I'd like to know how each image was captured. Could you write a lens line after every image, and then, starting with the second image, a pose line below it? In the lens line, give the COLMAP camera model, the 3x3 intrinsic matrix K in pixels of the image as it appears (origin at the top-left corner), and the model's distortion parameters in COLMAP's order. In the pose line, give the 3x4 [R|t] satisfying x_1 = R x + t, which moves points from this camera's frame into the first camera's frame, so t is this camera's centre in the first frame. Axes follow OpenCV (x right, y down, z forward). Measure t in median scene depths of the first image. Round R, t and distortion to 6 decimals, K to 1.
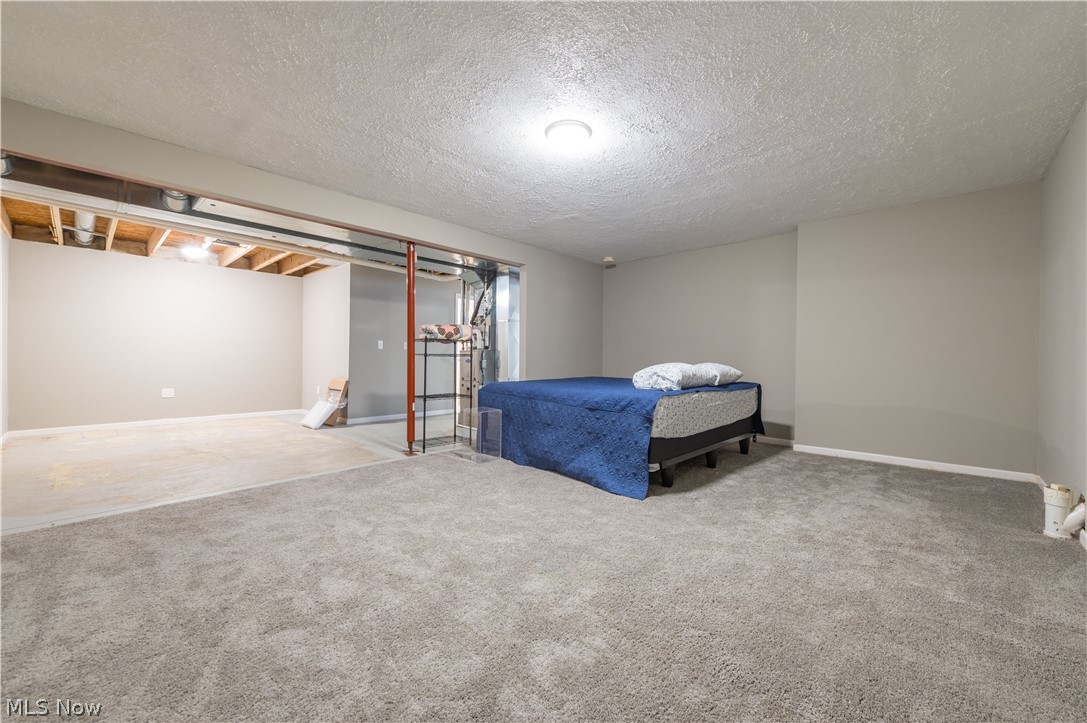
lens RADIAL K [[430.7, 0, 556.2], [0, 430.7, 350.8], [0, 0, 1]] dist [0.015935, -0.004915]
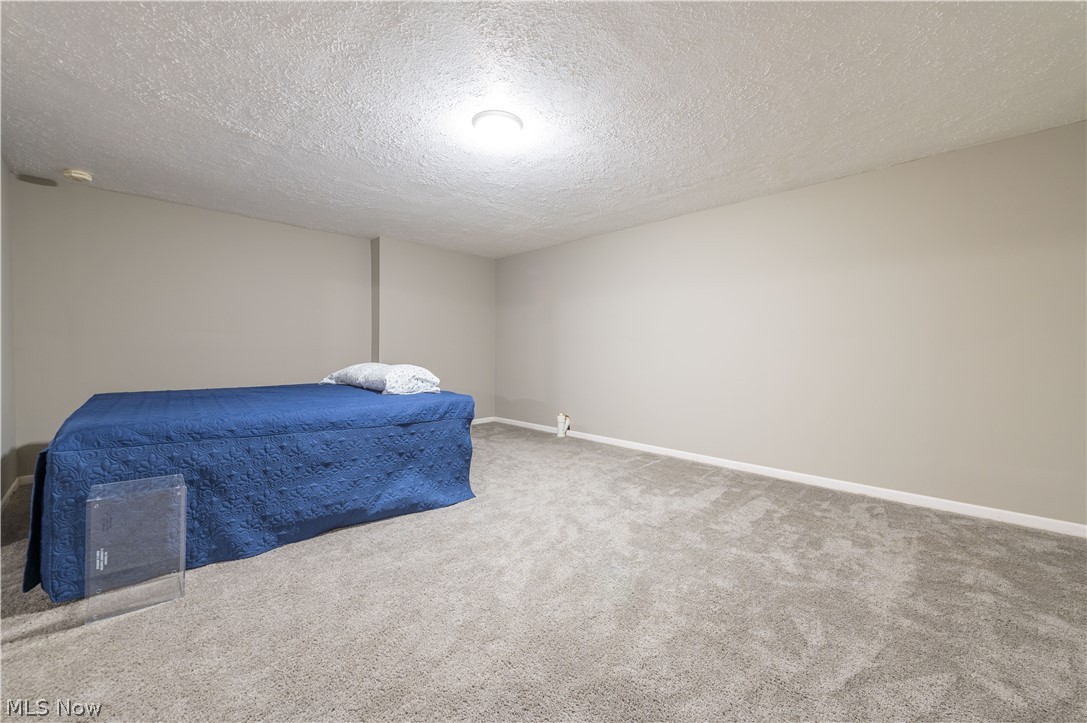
lens RADIAL K [[430.7, 0, 556.2], [0, 430.7, 350.8], [0, 0, 1]] dist [0.015935, -0.004915]
pose [[0.026525, -0.007304, 0.999621, -0.722745], [-0.026668, 0.999612, 0.008012, -0.021261], [-0.999292, -0.026870, 0.026320, 0.670218]]
